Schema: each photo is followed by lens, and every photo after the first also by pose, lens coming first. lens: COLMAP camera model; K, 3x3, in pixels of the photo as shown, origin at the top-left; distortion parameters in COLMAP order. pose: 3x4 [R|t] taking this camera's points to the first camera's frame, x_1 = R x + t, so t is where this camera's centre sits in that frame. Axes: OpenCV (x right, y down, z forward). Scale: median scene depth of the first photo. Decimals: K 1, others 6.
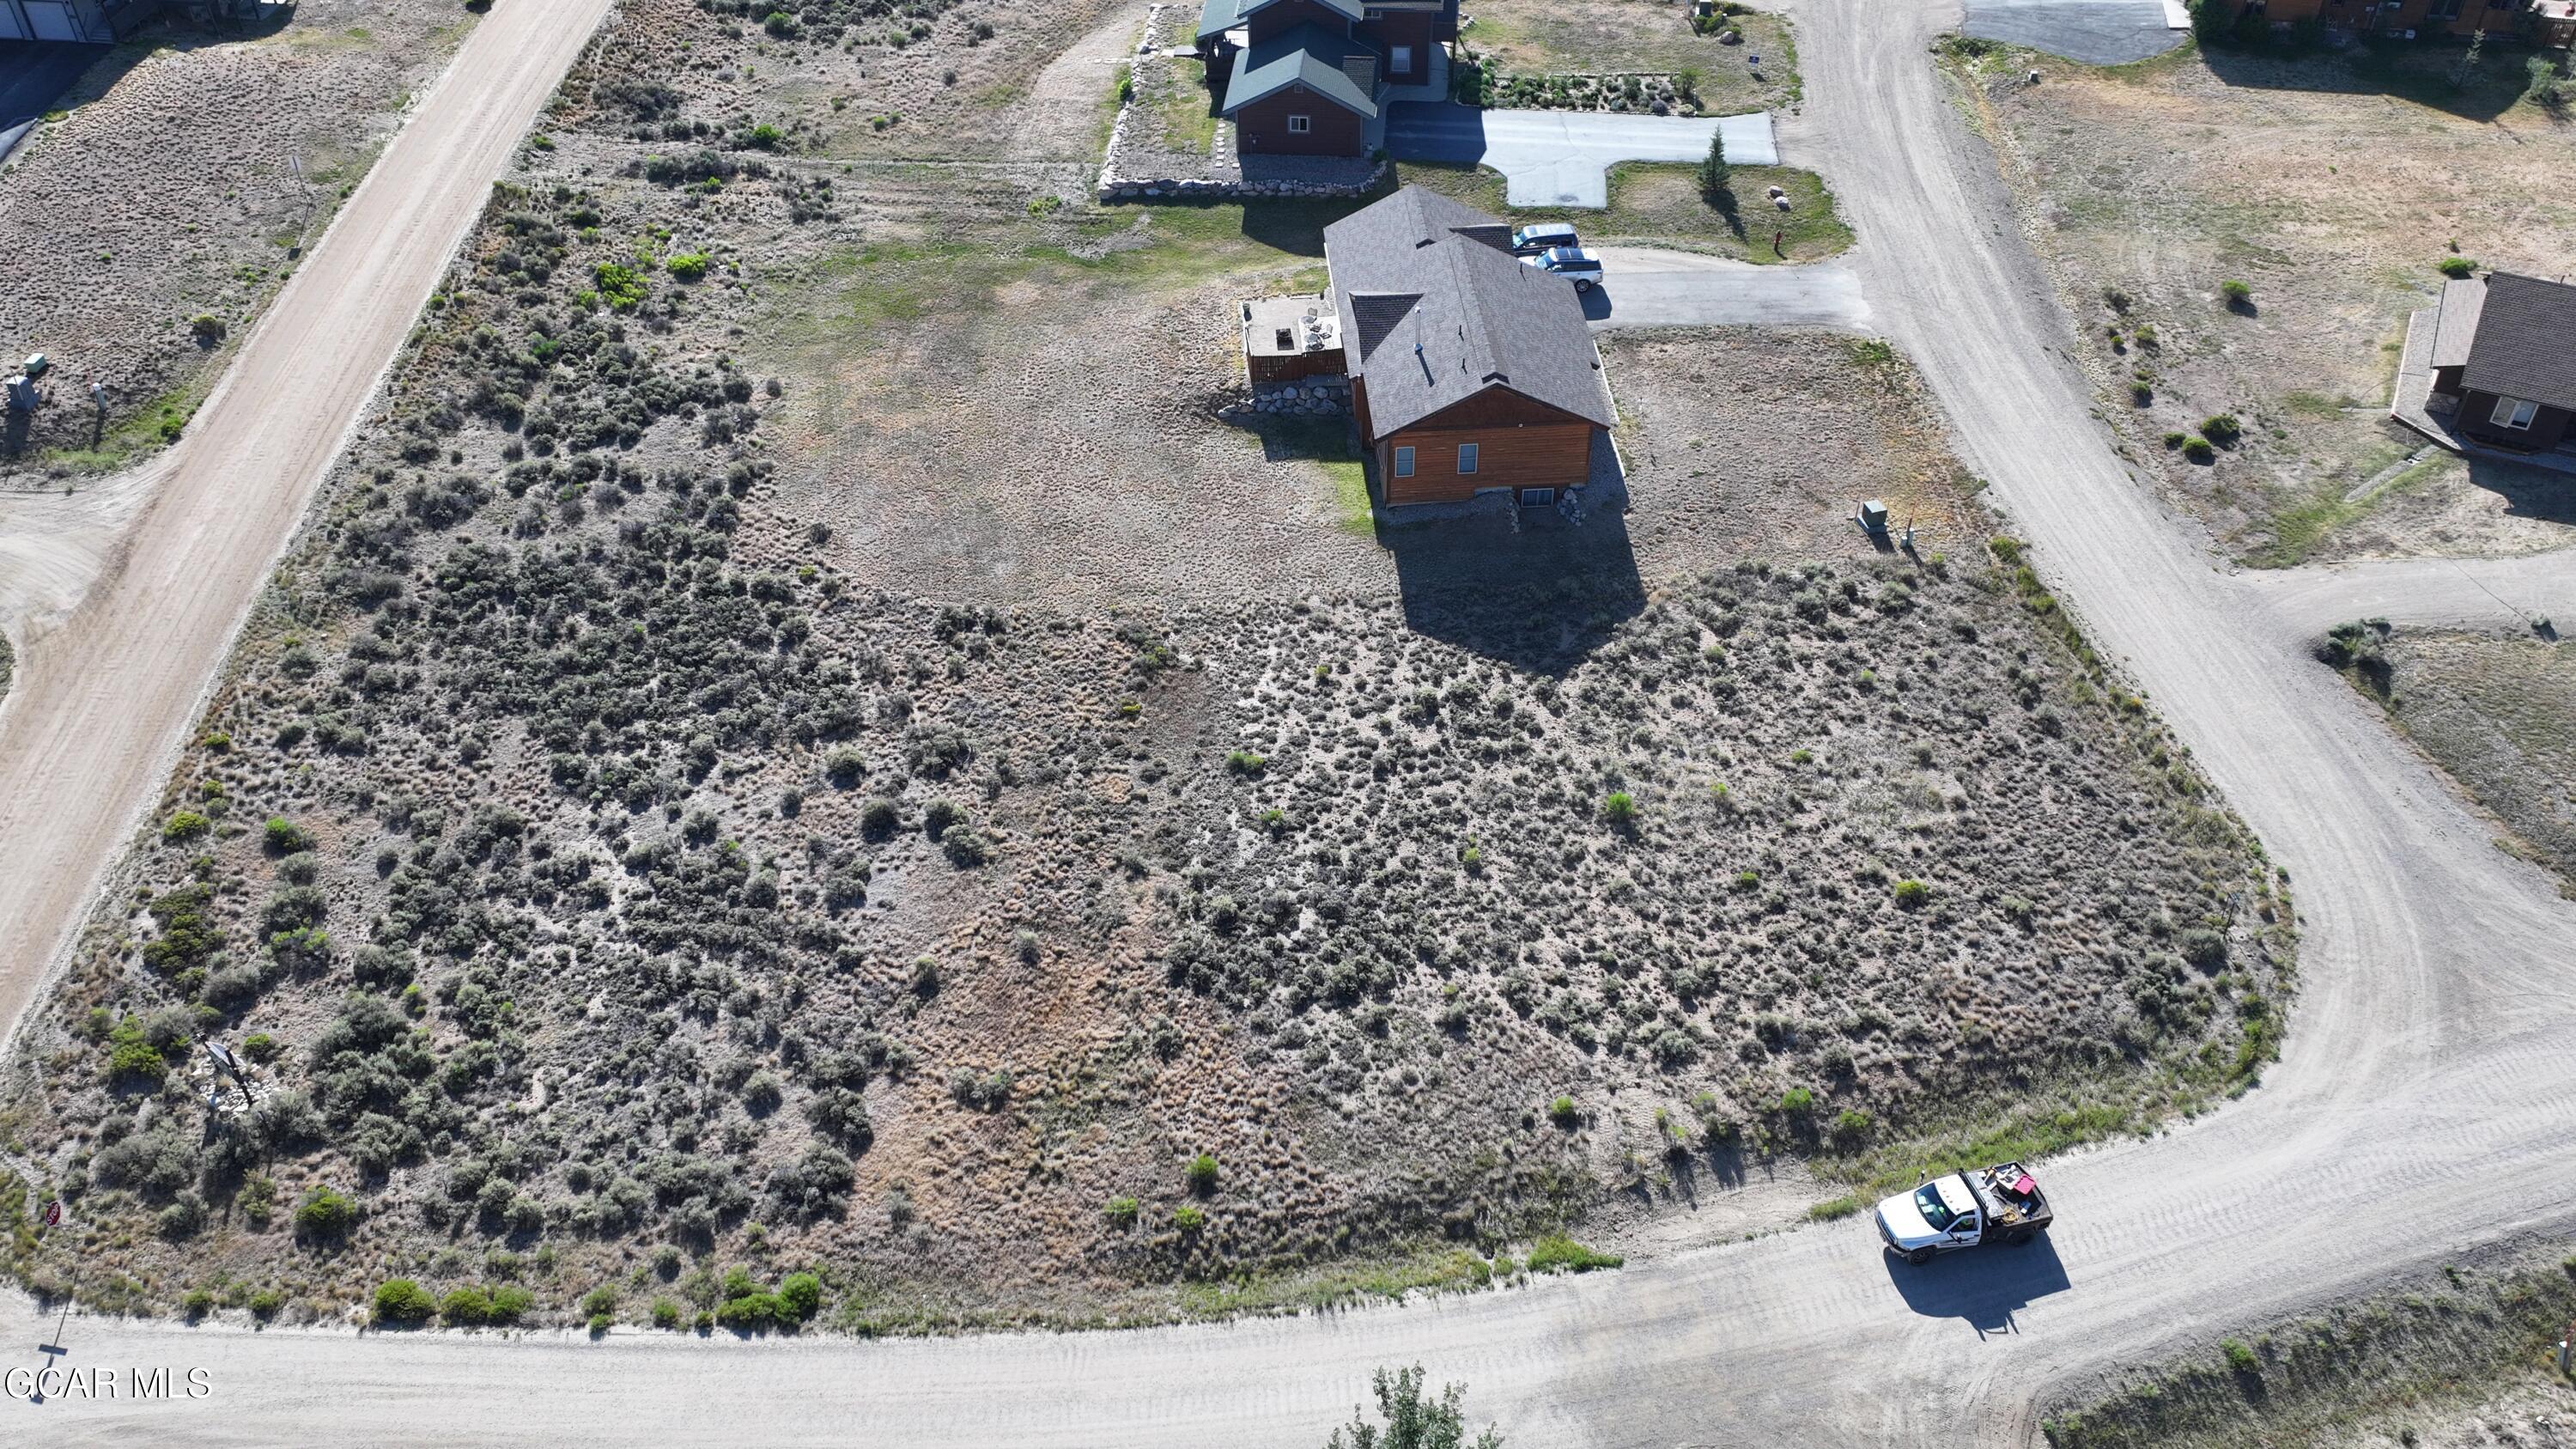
lens RADIAL K [[2124.9, 0, 1293.6], [0, 2124.9, 747.1], [0, 0, 1]] dist [0.003672, 0.000662]
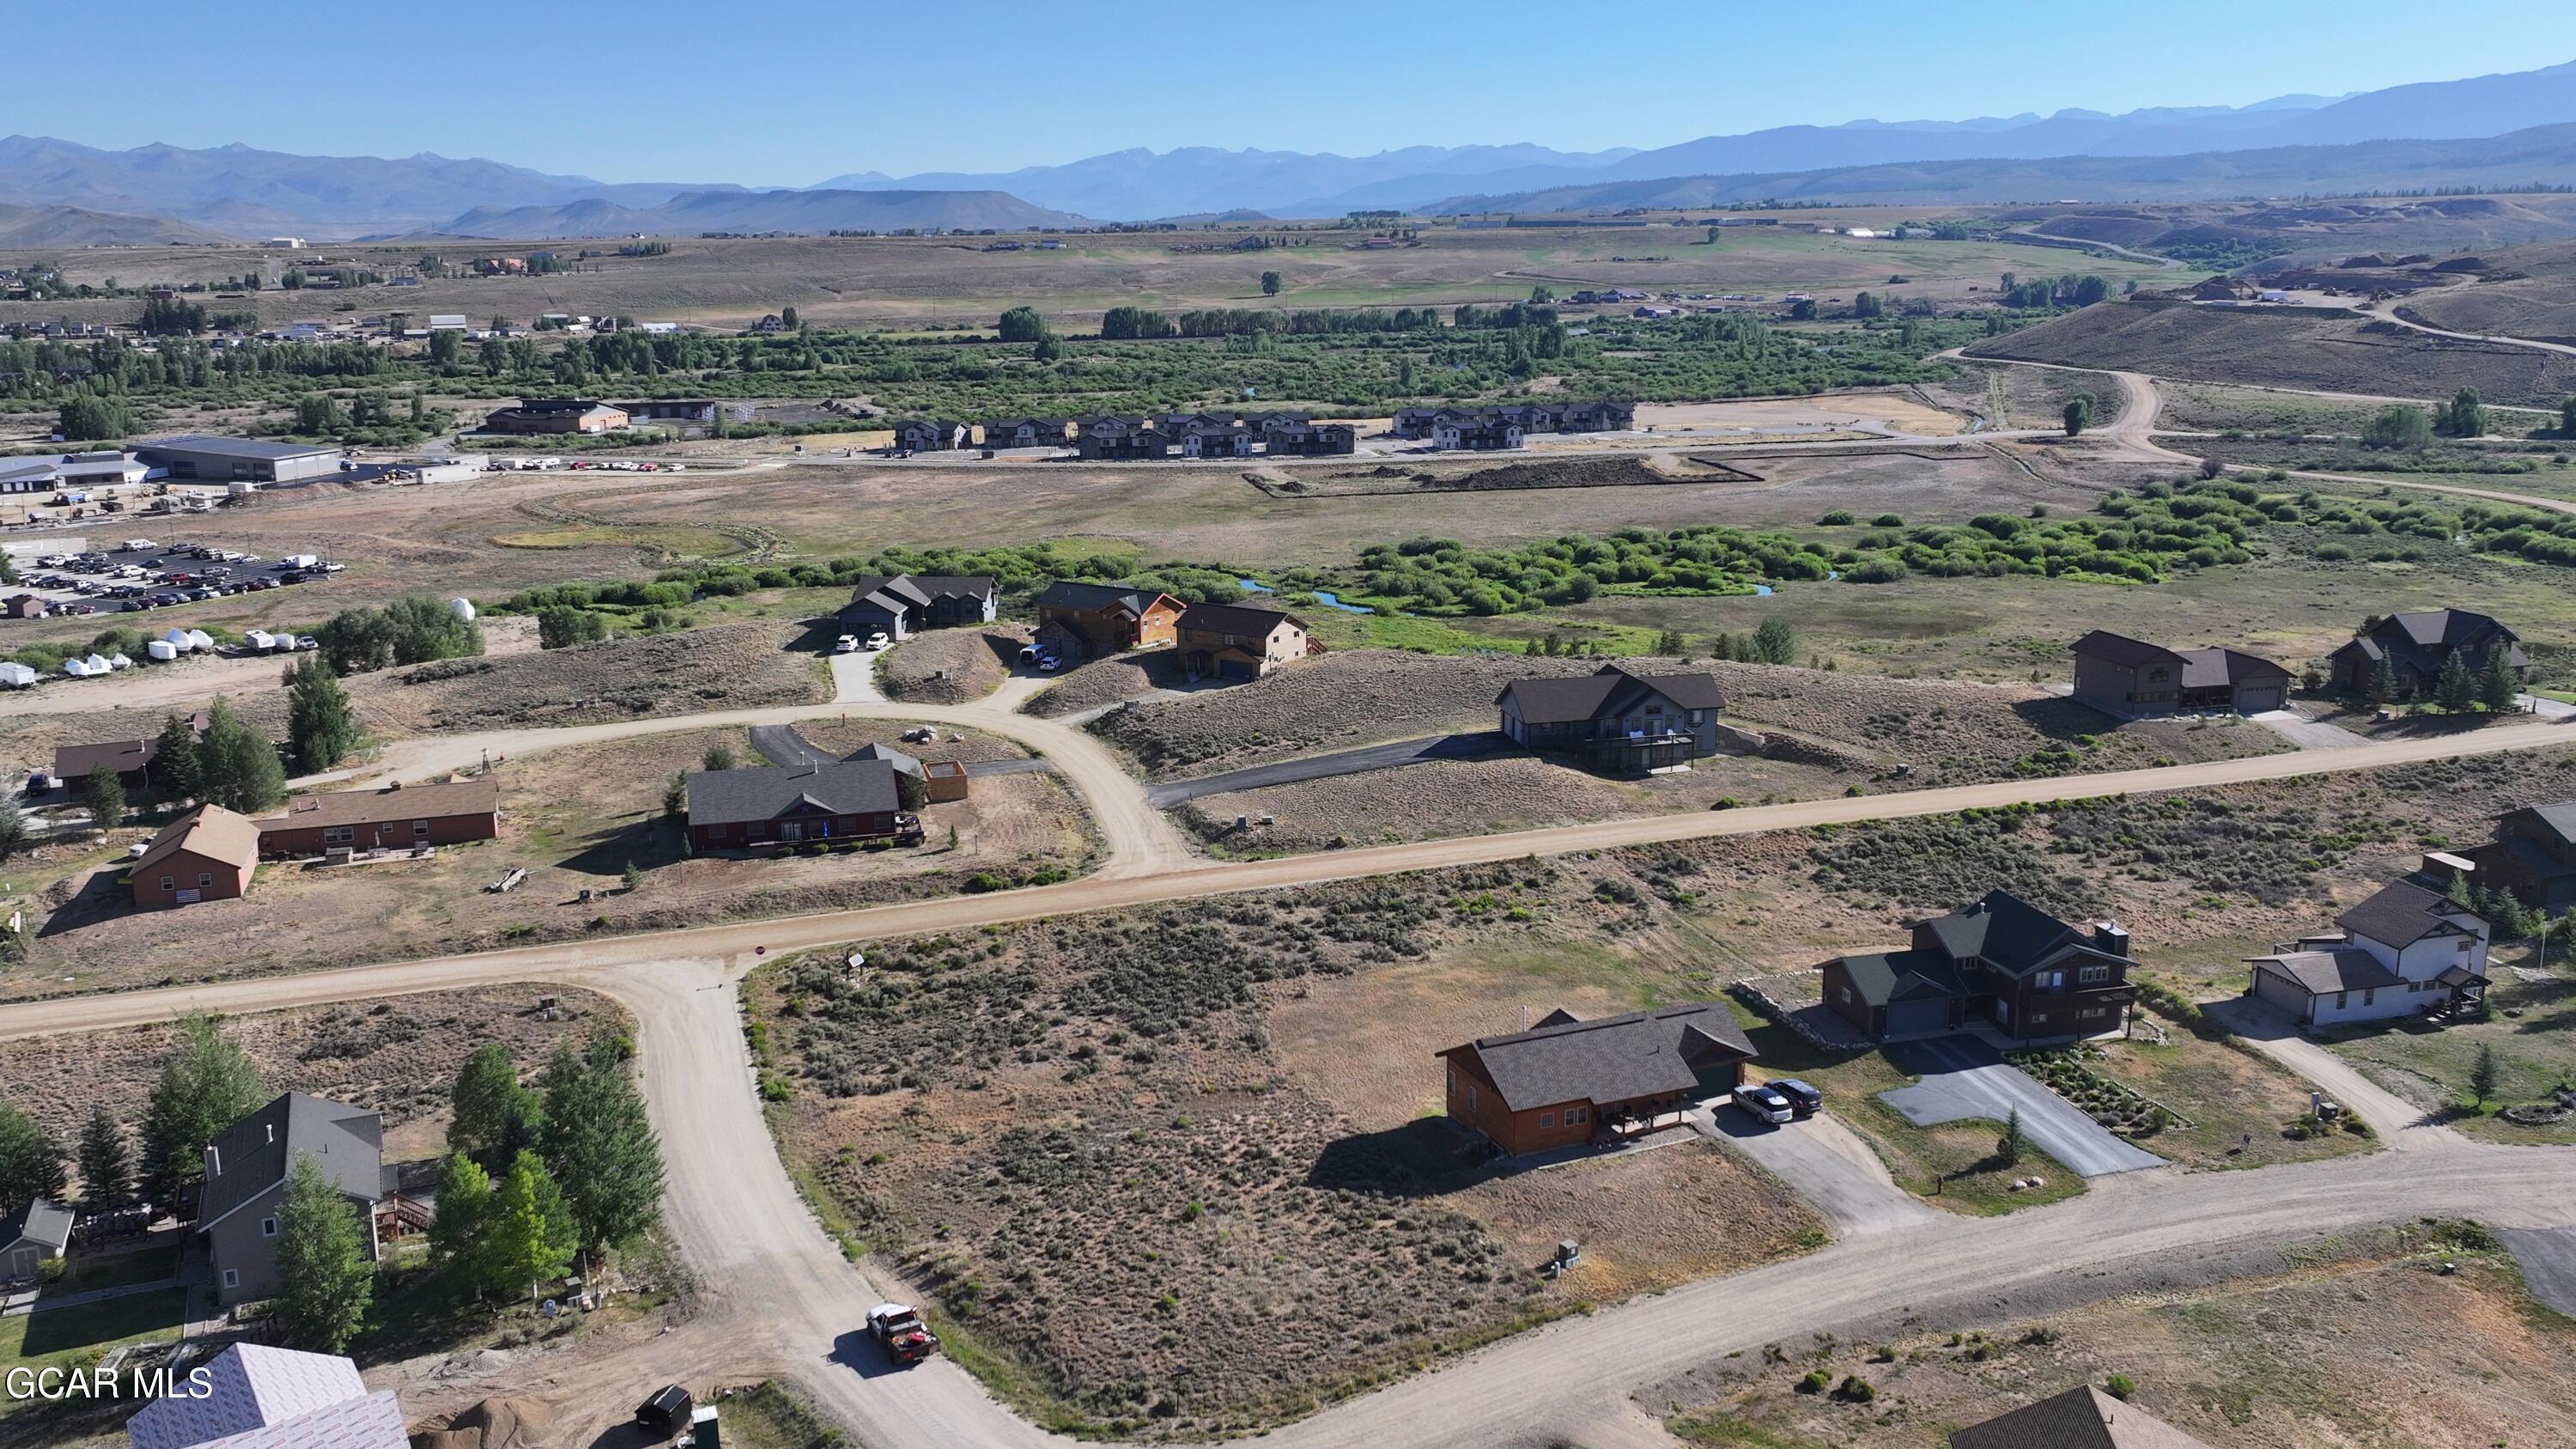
lens RADIAL K [[2124.9, 0, 1293.6], [0, 2124.9, 747.1], [0, 0, 1]] dist [0.003672, 0.000662]
pose [[0.329795, 0.228680, -0.915937, 1.441086], [-0.626226, 0.779026, -0.030983, -0.221018], [0.706453, 0.583802, 0.400125, 0.215633]]
